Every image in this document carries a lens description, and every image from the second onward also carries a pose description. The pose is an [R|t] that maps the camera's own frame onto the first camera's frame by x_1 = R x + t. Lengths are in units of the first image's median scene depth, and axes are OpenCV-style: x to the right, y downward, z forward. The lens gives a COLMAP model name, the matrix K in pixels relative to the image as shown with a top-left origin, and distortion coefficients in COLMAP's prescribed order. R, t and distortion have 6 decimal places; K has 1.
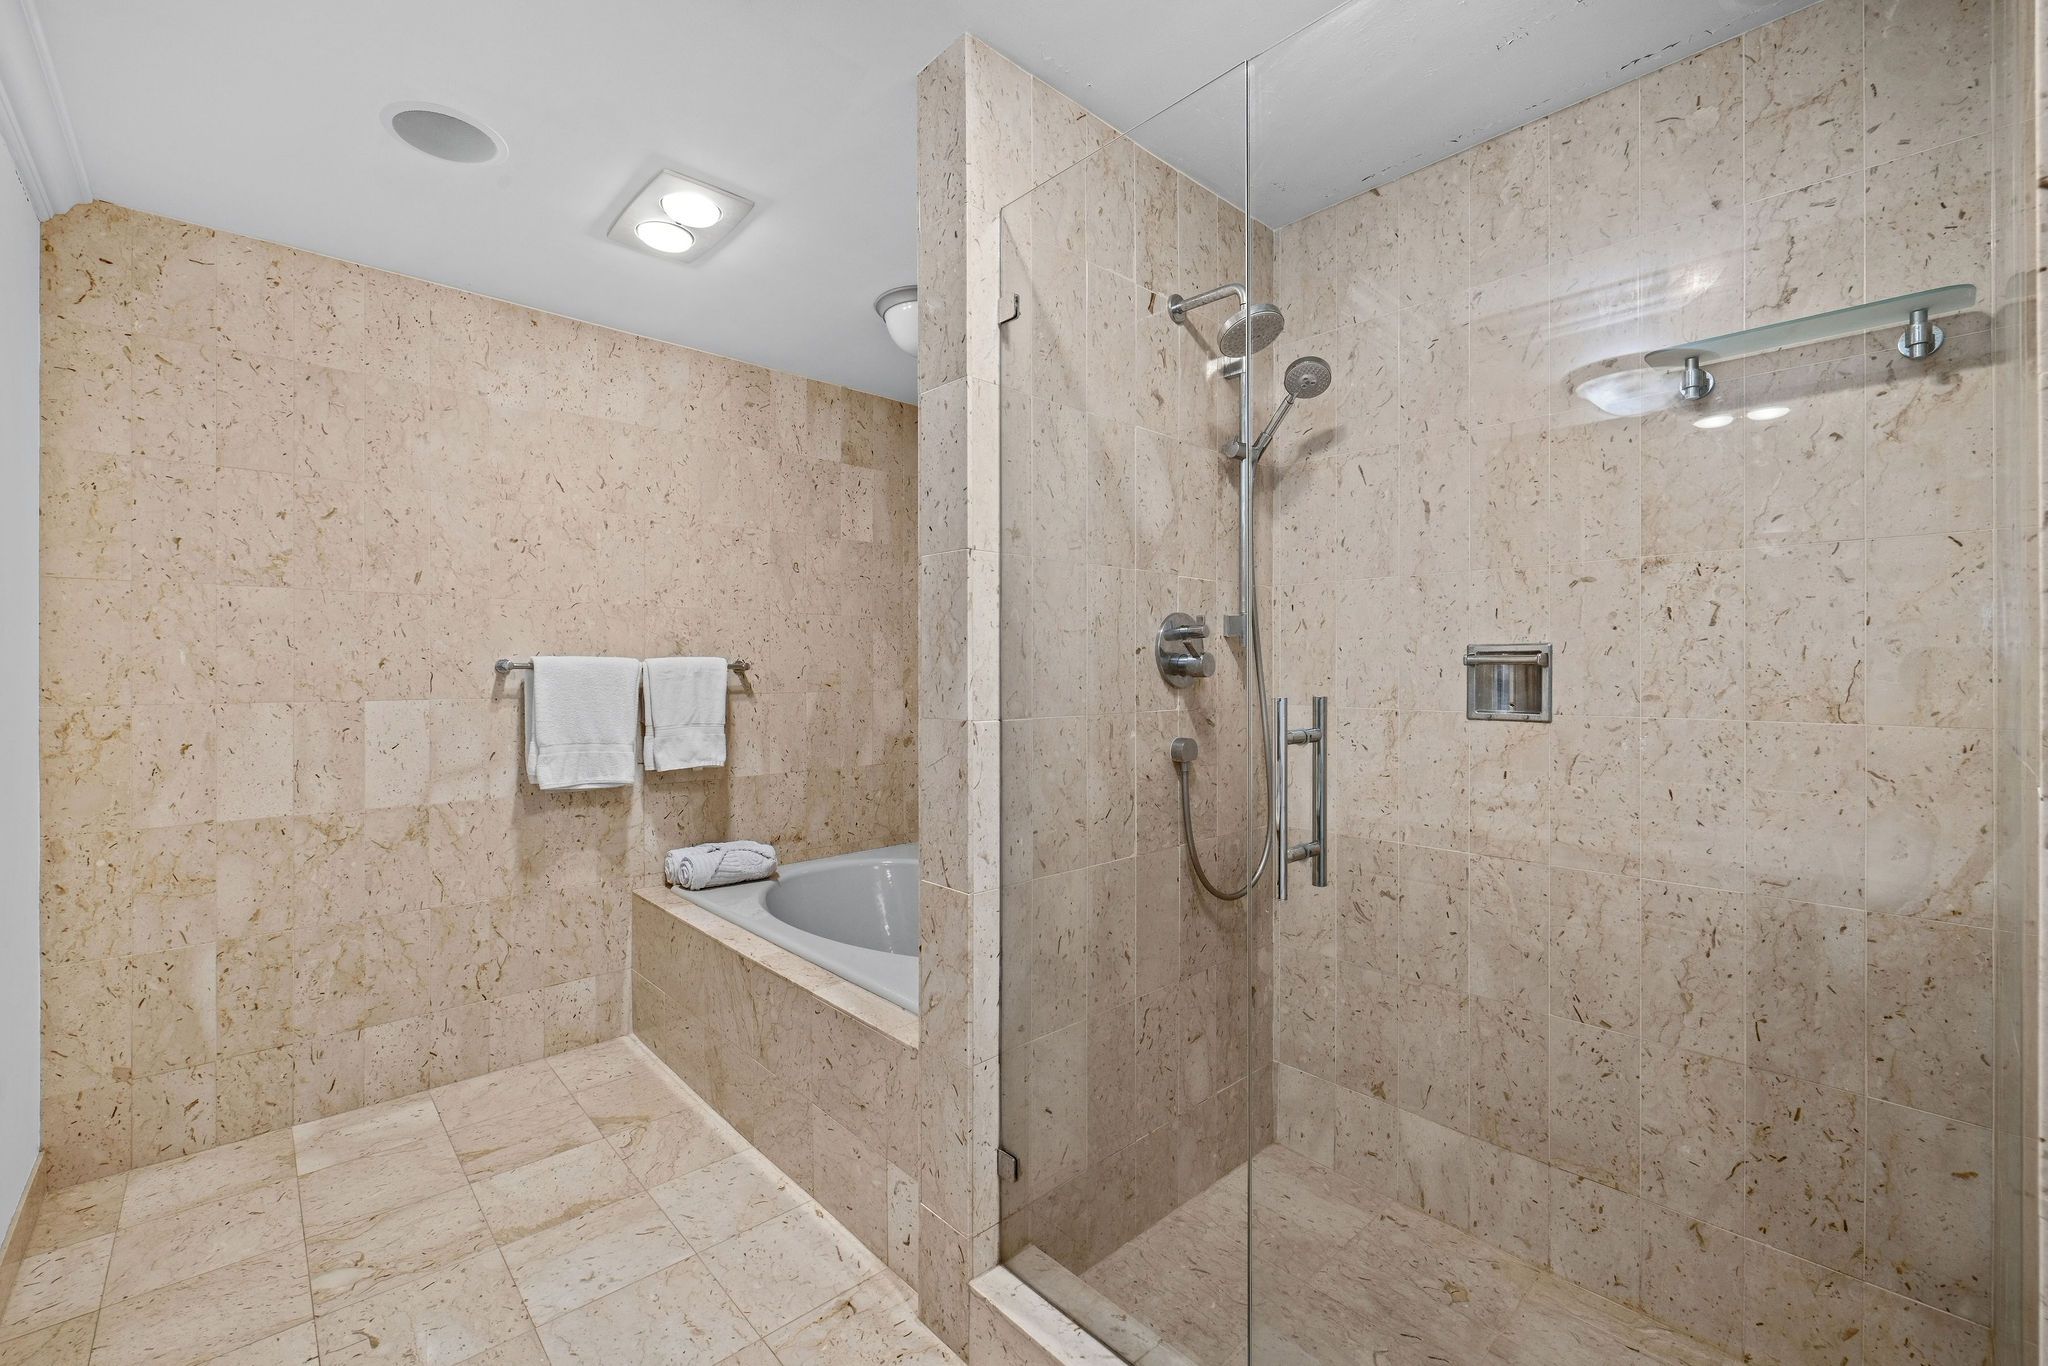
lens RADIAL K [[860.9, 0, 1022.1], [0, 860.9, 668.9], [0, 0, 1]] dist [-0.000375, -0.001192]
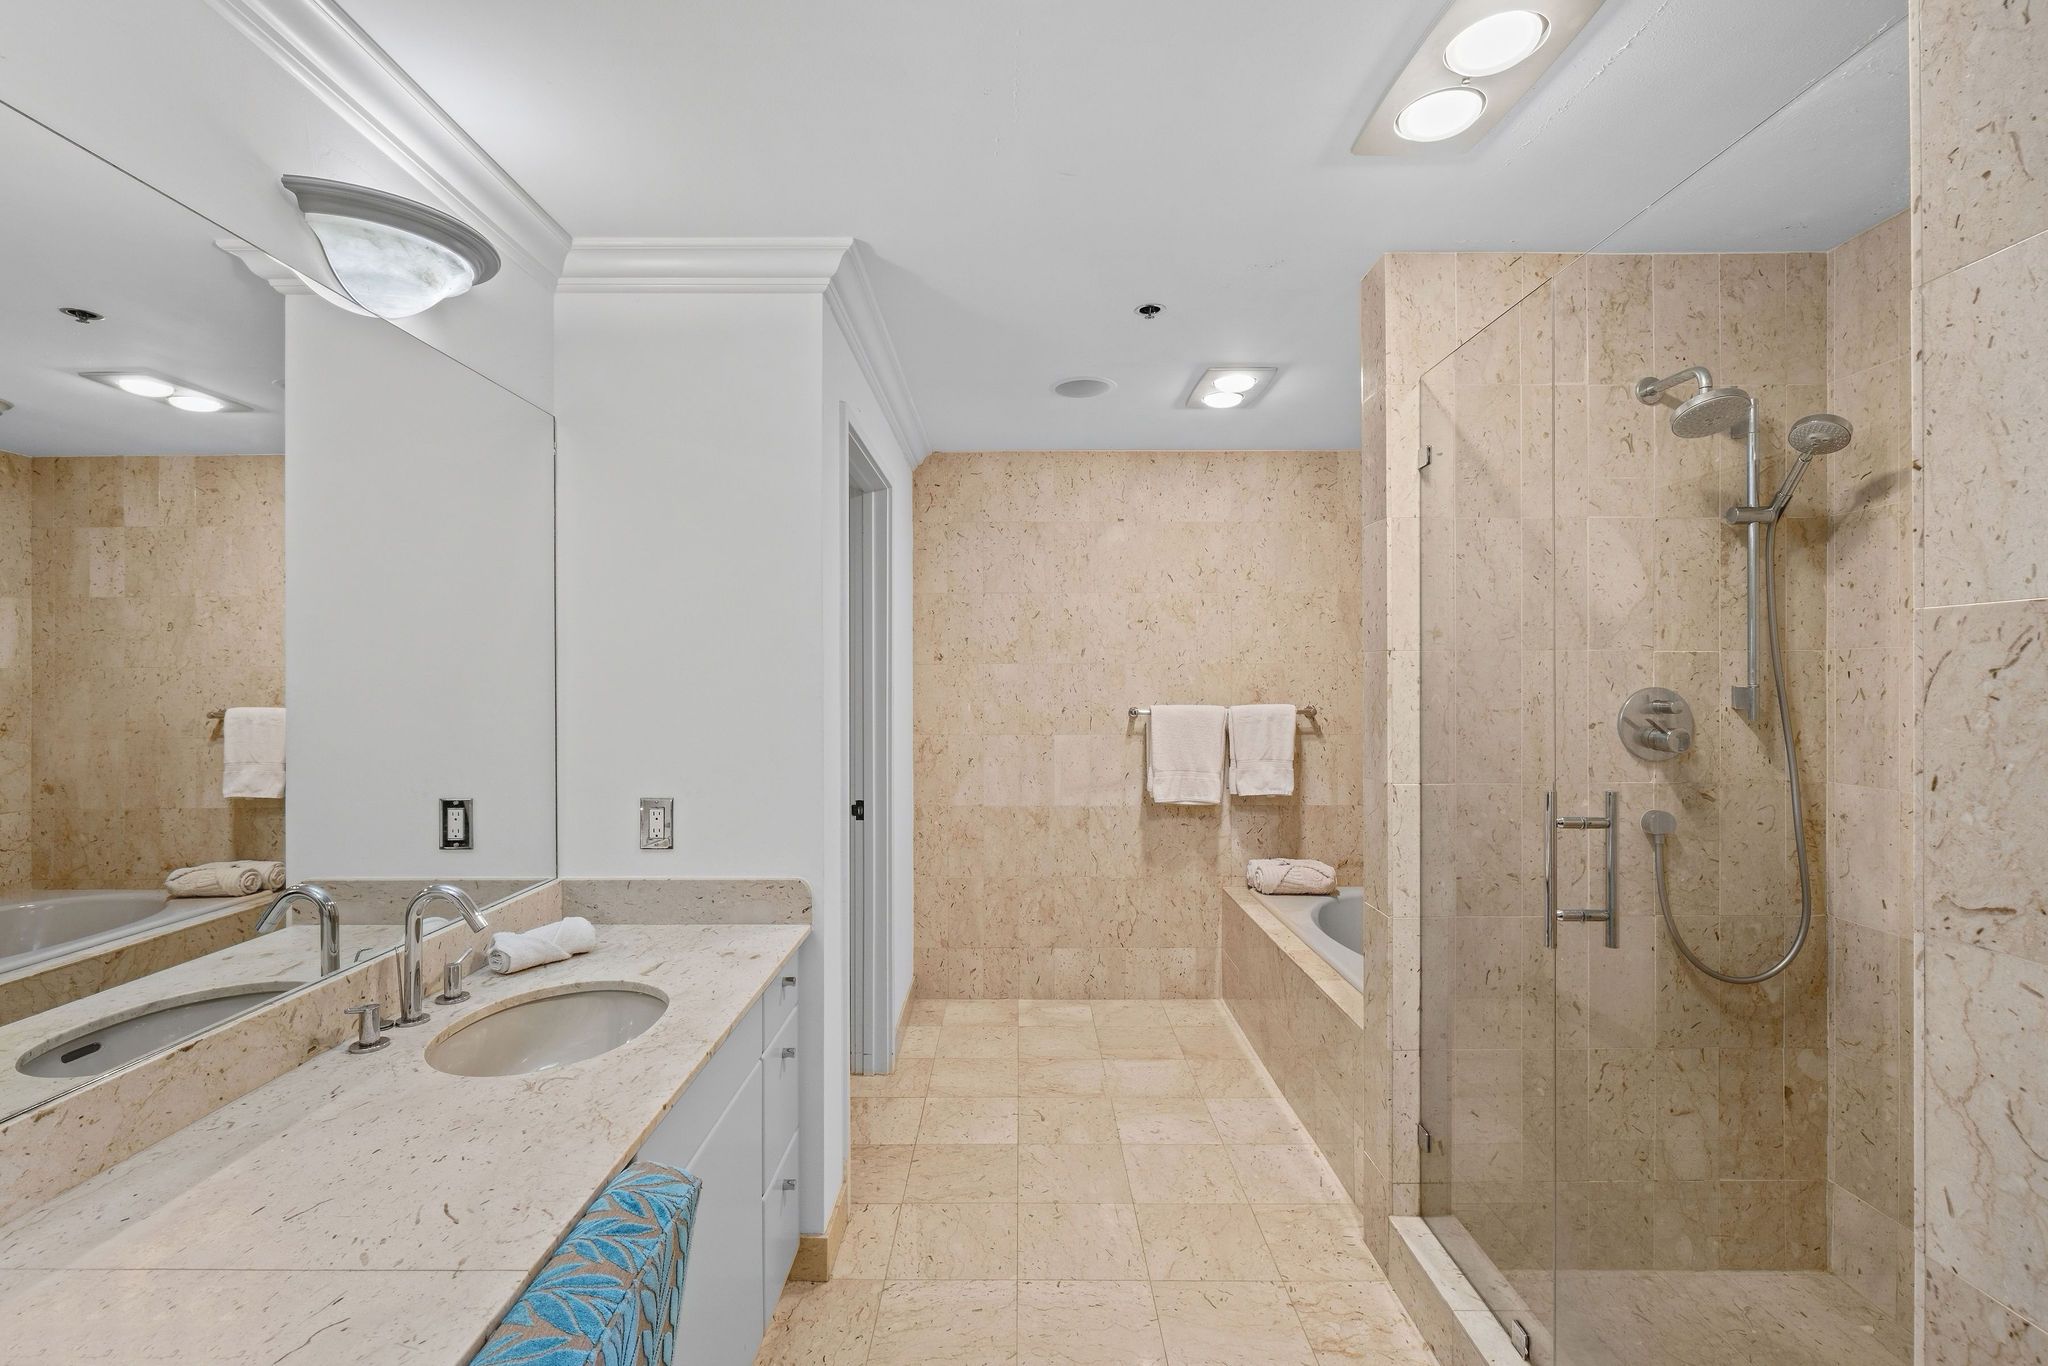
lens RADIAL K [[860.9, 0, 1007.4], [0, 860.9, 688.6], [0, 0, 1]] dist [-0.000375, -0.001192]
pose [[0.735615, -0.001480, -0.677398, 0.262105], [0.001674, 0.999999, -0.000367, -0.054967], [0.677397, -0.000864, 0.735617, -0.228107]]
